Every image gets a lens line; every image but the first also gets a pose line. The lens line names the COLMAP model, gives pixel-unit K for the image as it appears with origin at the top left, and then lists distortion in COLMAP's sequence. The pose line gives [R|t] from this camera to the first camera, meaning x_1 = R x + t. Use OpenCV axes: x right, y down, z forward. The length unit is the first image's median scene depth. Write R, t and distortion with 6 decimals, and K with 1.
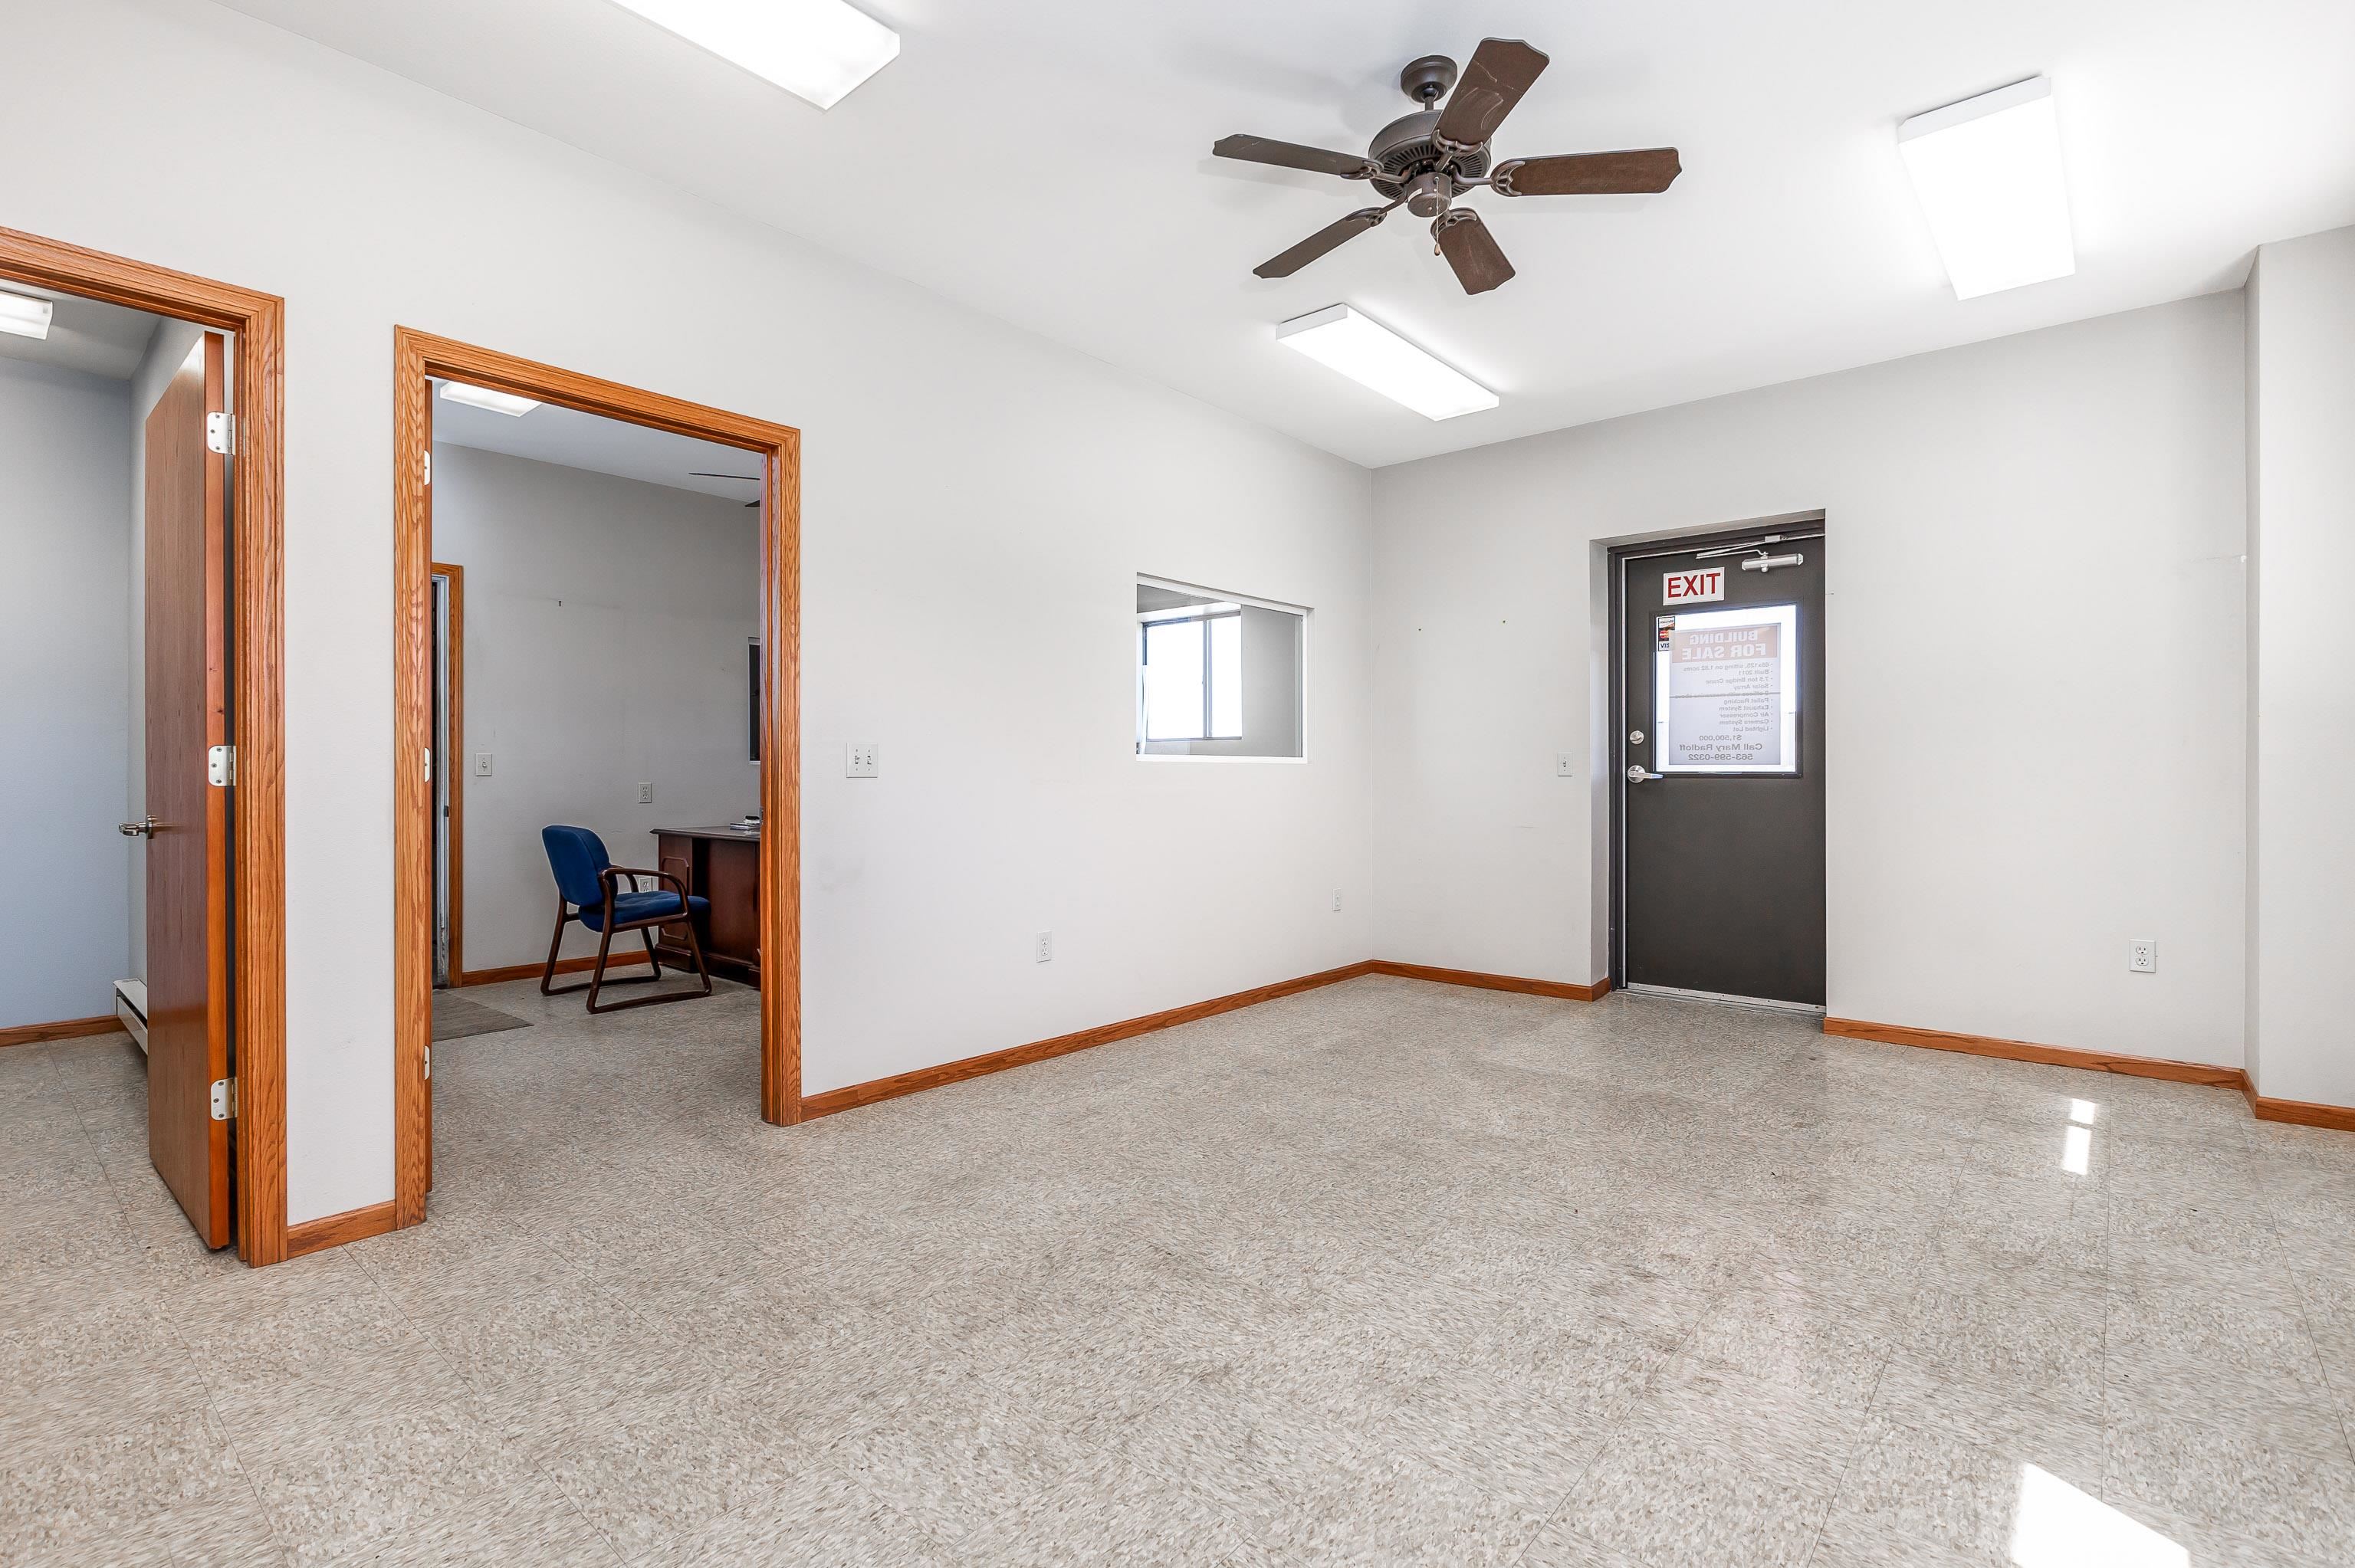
lens RADIAL K [[1092.2, 0, 1170.1], [0, 1092.2, 776.2], [0, 0, 1]] dist [0.000867, -0.000575]
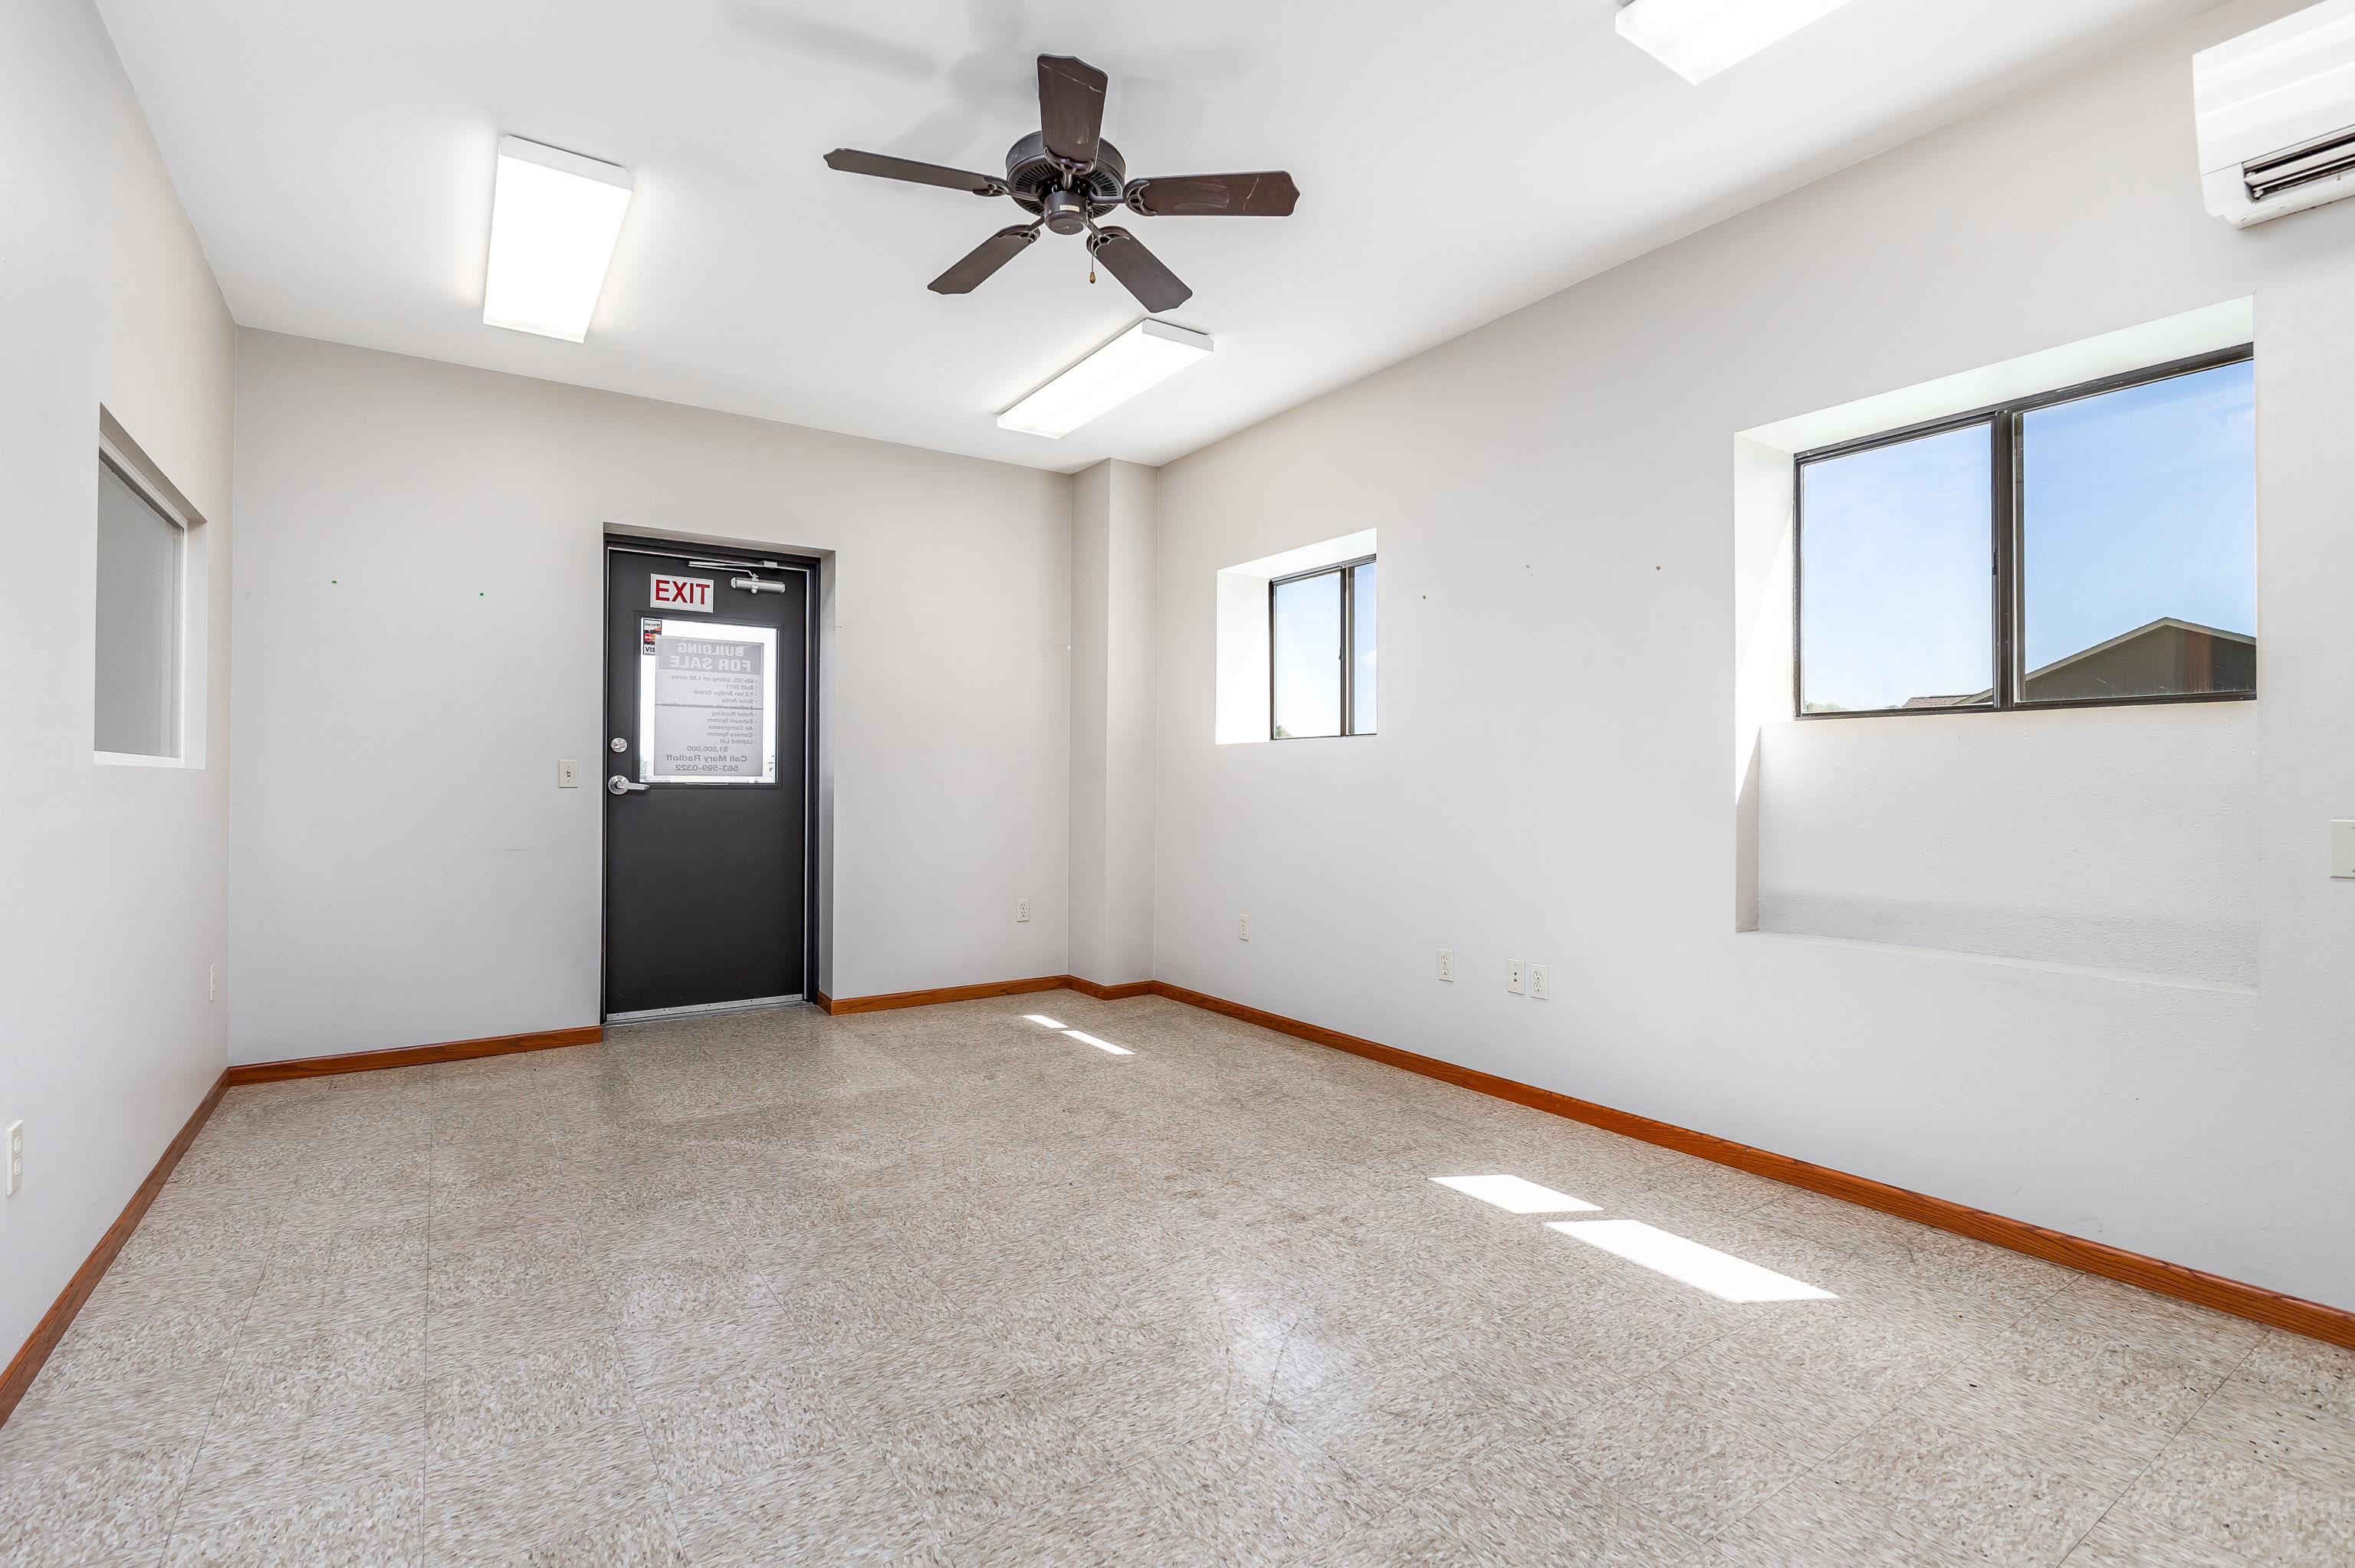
lens RADIAL K [[1092.2, 0, 1171.1], [0, 1092.2, 785.6], [0, 0, 1]] dist [0.000867, -0.000575]
pose [[0.253276, -0.001712, 0.967393, -0.370004], [-0.003535, 0.999990, 0.002695, -0.005717], [-0.967388, -0.004103, 0.253267, 0.339570]]
